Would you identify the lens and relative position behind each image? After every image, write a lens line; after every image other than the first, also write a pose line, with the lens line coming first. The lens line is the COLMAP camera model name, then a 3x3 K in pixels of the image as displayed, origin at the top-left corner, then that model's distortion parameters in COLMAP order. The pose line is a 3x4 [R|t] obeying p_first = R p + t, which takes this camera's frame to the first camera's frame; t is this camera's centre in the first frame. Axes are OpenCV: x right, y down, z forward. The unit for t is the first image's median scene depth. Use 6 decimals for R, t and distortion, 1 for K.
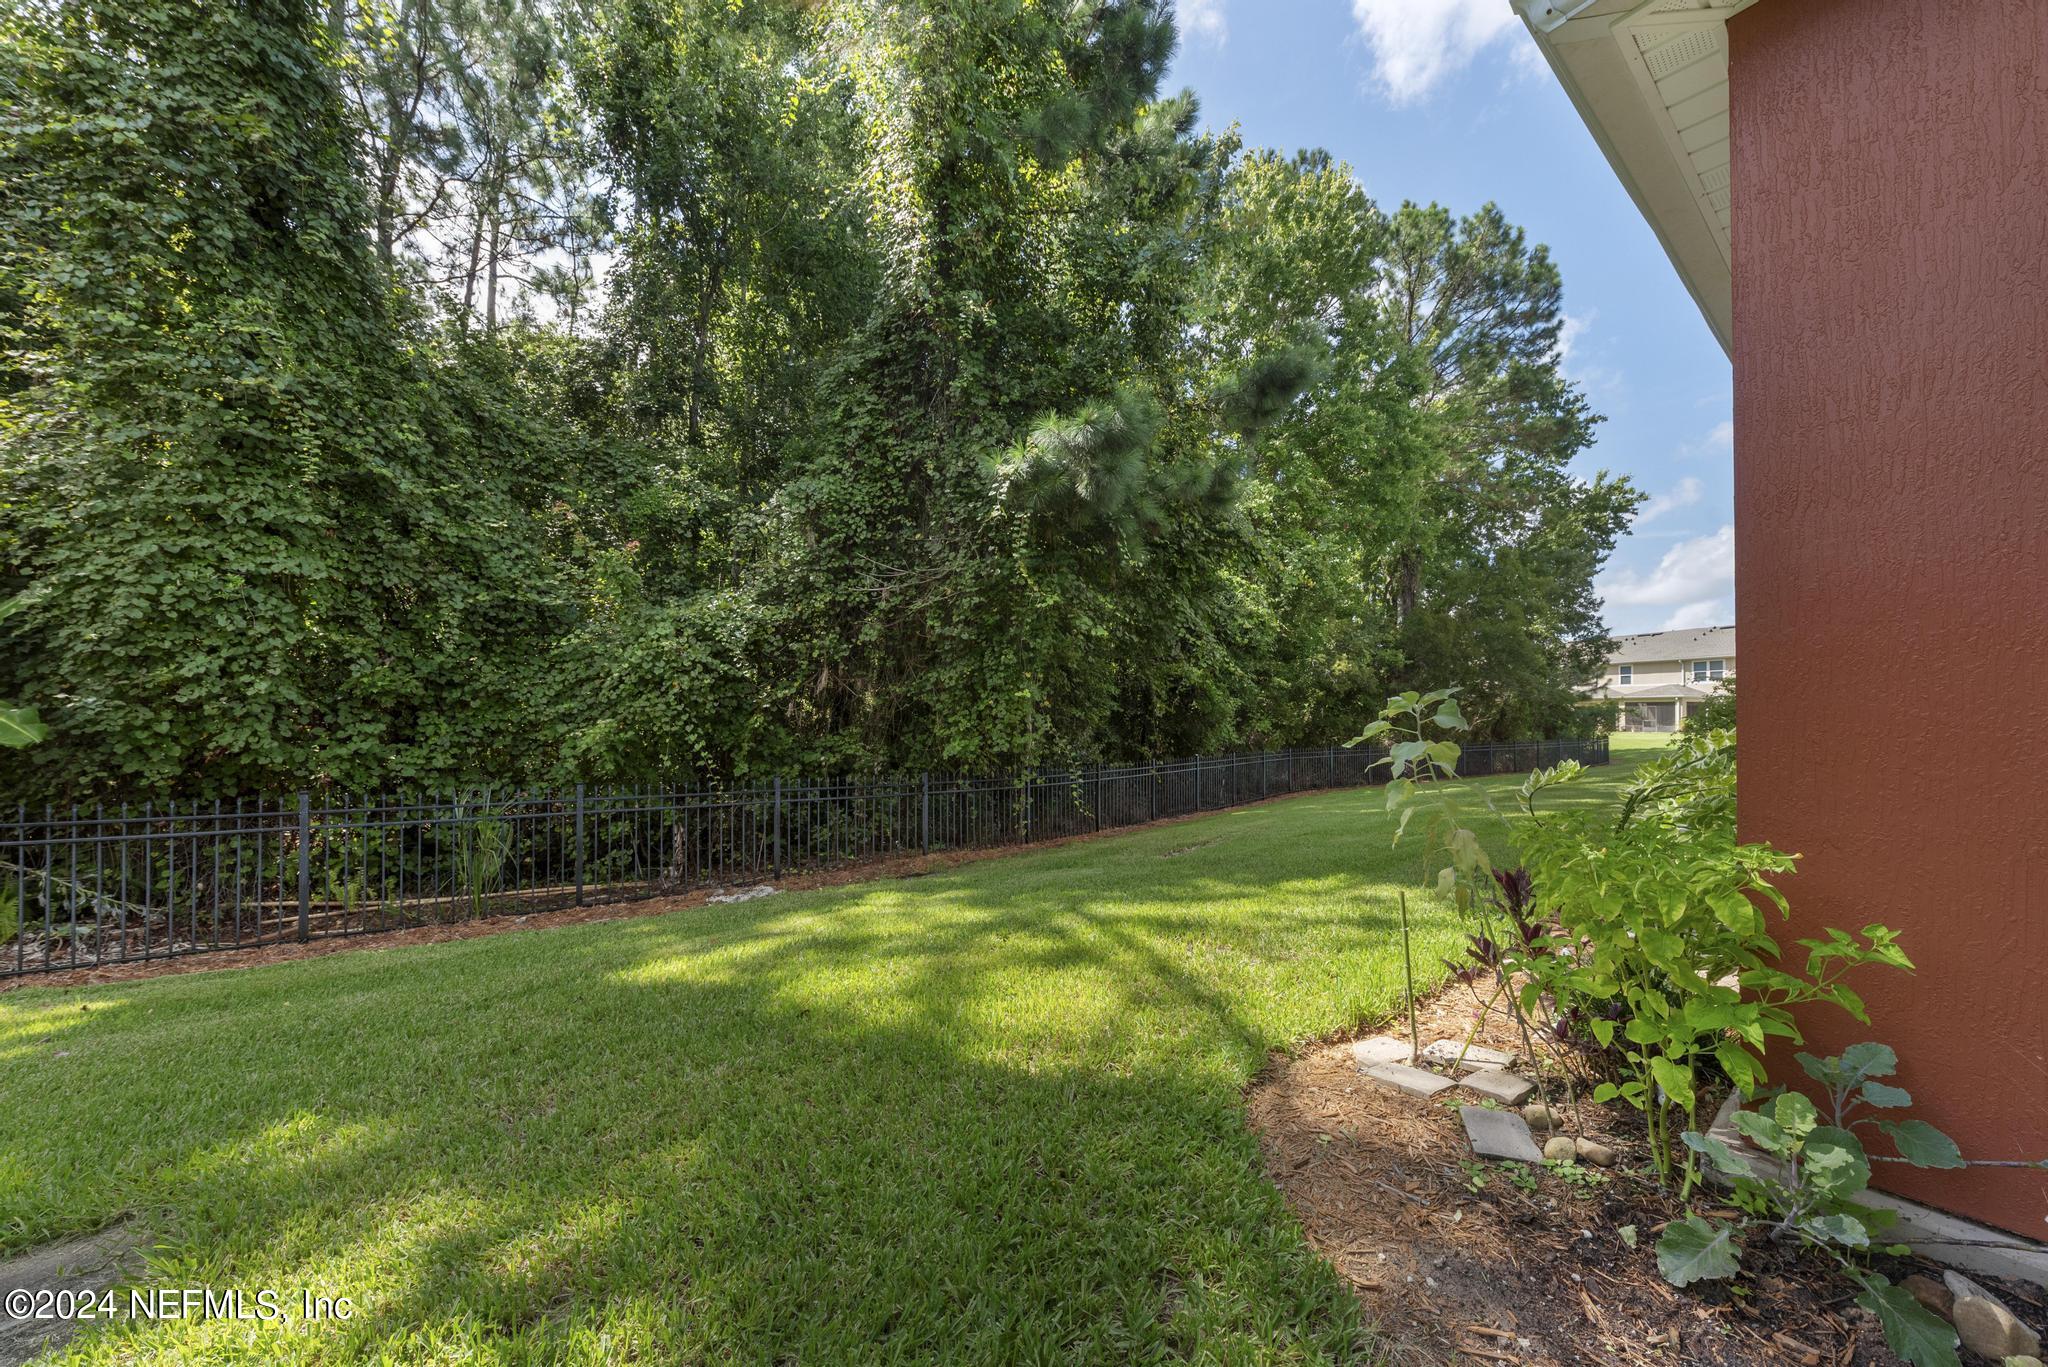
lens RADIAL K [[698.4, 0, 1028.5], [0, 698.4, 706.4], [0, 0, 1]] dist [0.008905, -0.000187]
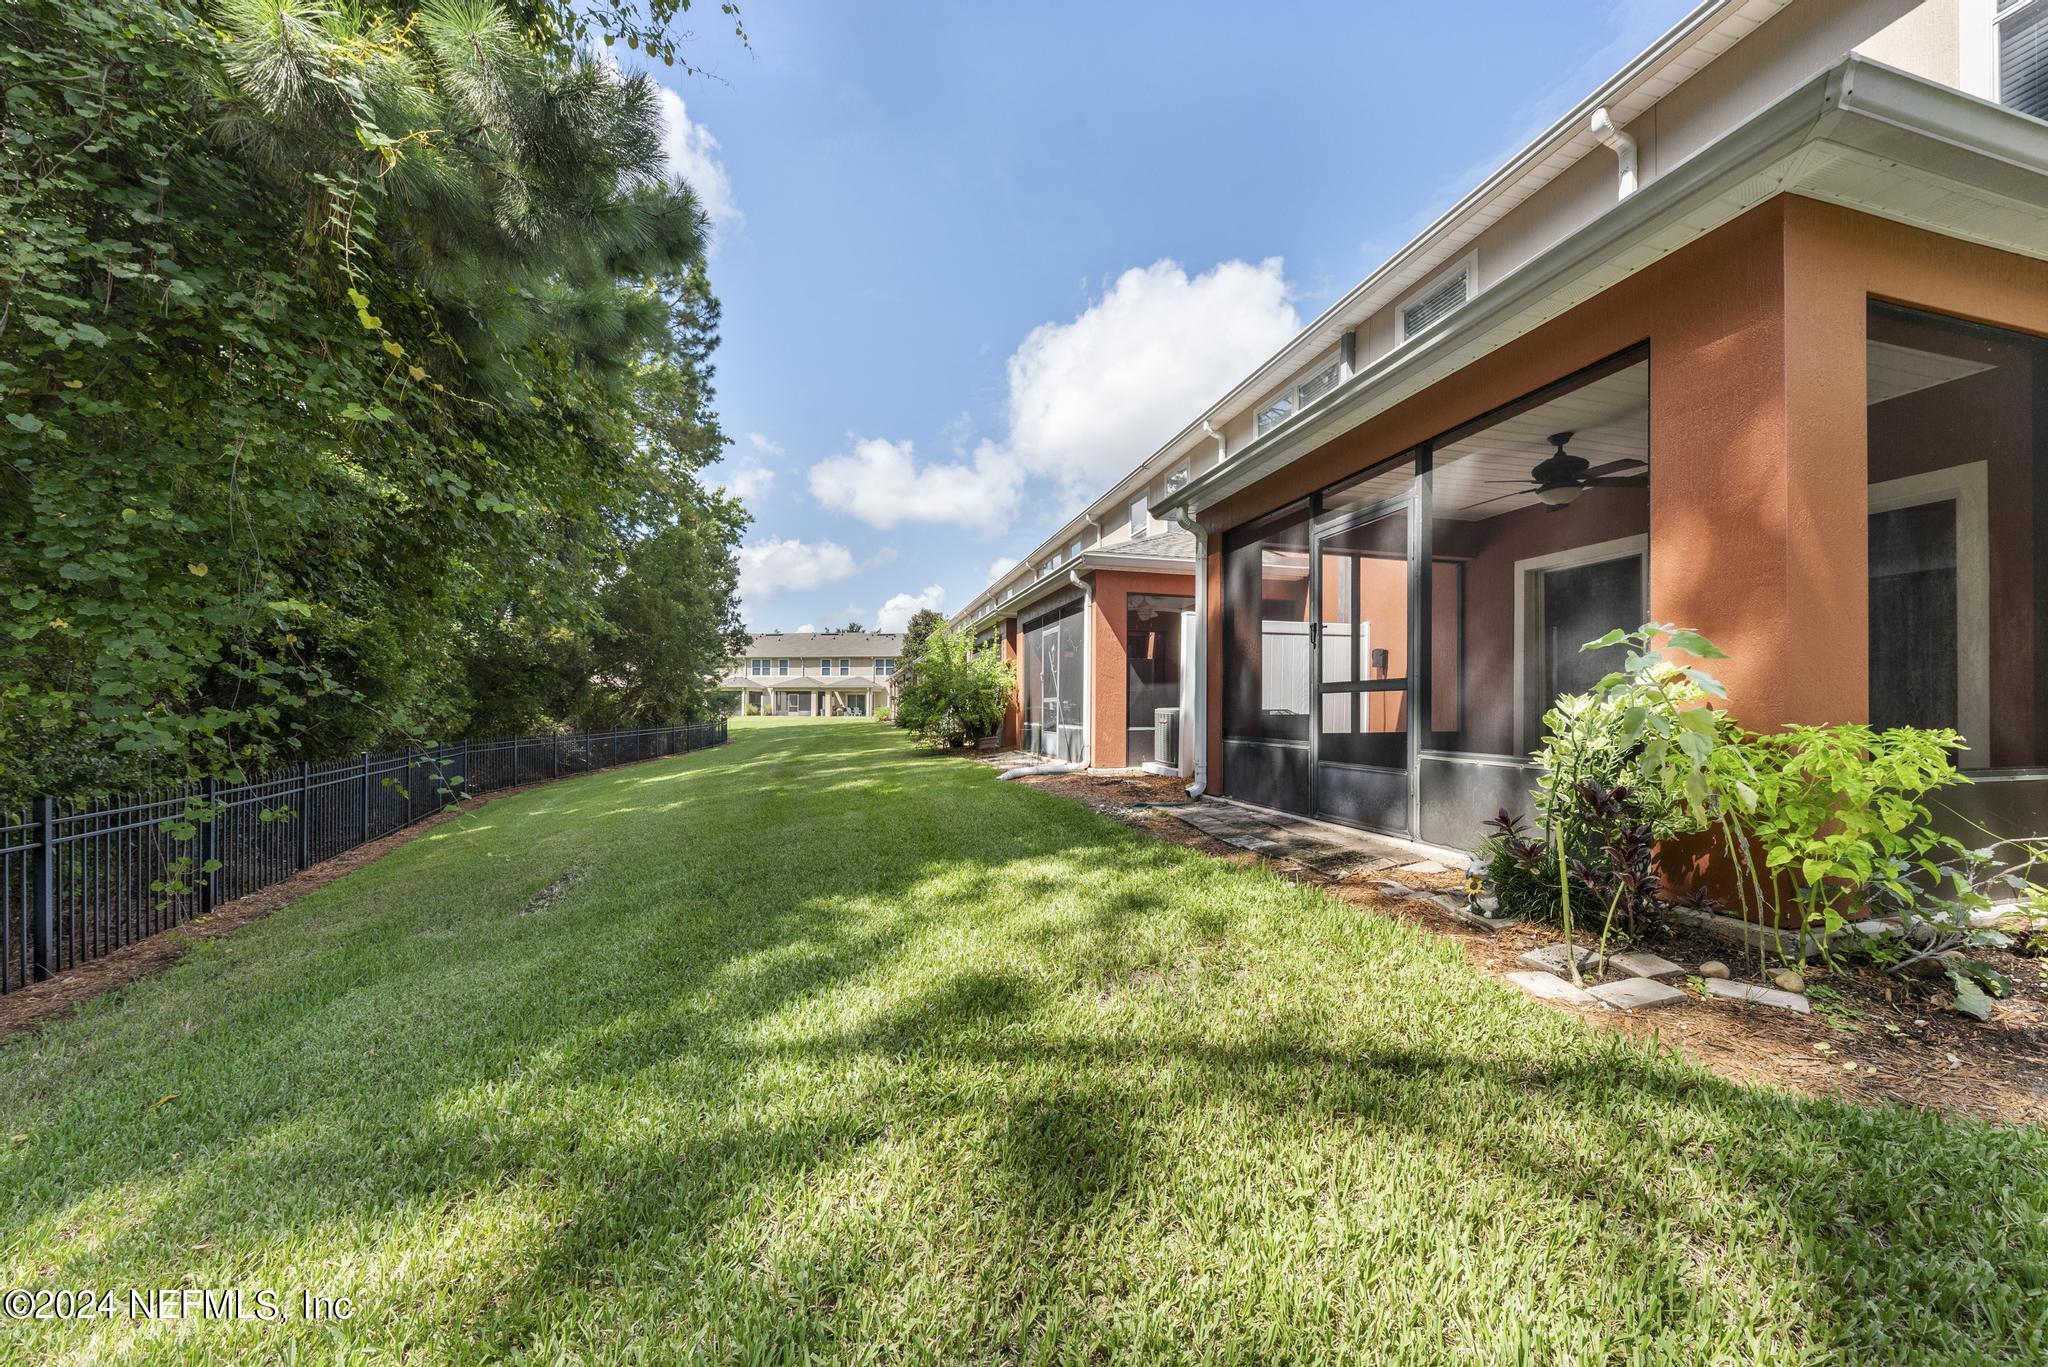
lens RADIAL K [[698.4, 0, 1028.5], [0, 698.4, 706.4], [0, 0, 1]] dist [0.008905, -0.000187]
pose [[0.365856, 0.008884, 0.930629, -0.072519], [-0.029605, 0.999559, 0.002097, 0.006187], [-0.930200, -0.028318, 0.365958, 0.135640]]
